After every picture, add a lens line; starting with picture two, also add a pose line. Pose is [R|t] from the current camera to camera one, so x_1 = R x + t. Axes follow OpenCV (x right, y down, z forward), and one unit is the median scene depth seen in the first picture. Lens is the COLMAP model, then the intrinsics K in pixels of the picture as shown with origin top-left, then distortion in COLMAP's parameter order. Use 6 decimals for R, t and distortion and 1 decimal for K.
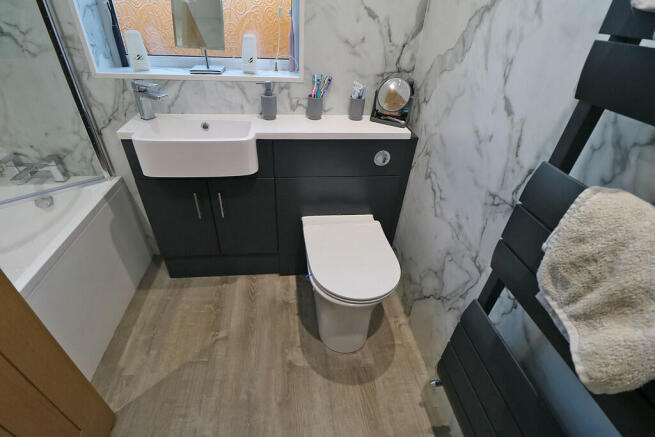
lens RADIAL K [[302.3, 0, 326.0], [0, 302.3, 214.0], [0, 0, 1]] dist [-0.000551, -0.012524]
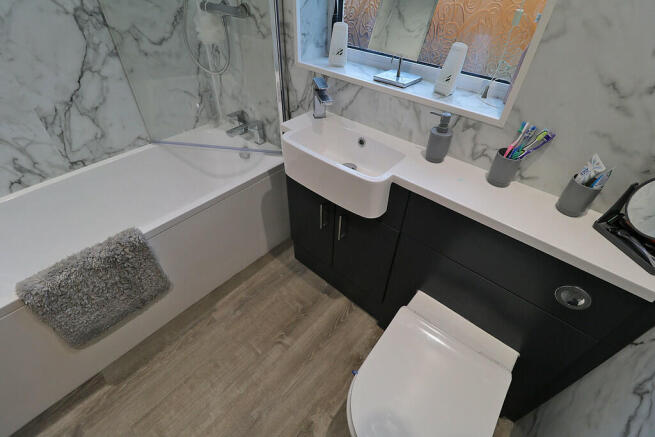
lens RADIAL K [[302.3, 0, 326.0], [0, 302.3, 214.0], [0, 0, 1]] dist [-0.000551, -0.012524]
pose [[0.663992, 0.463195, -0.586997, 0.137291], [-0.421209, 0.880325, 0.218201, -0.250021], [0.617817, 0.102365, 0.779630, 0.272989]]
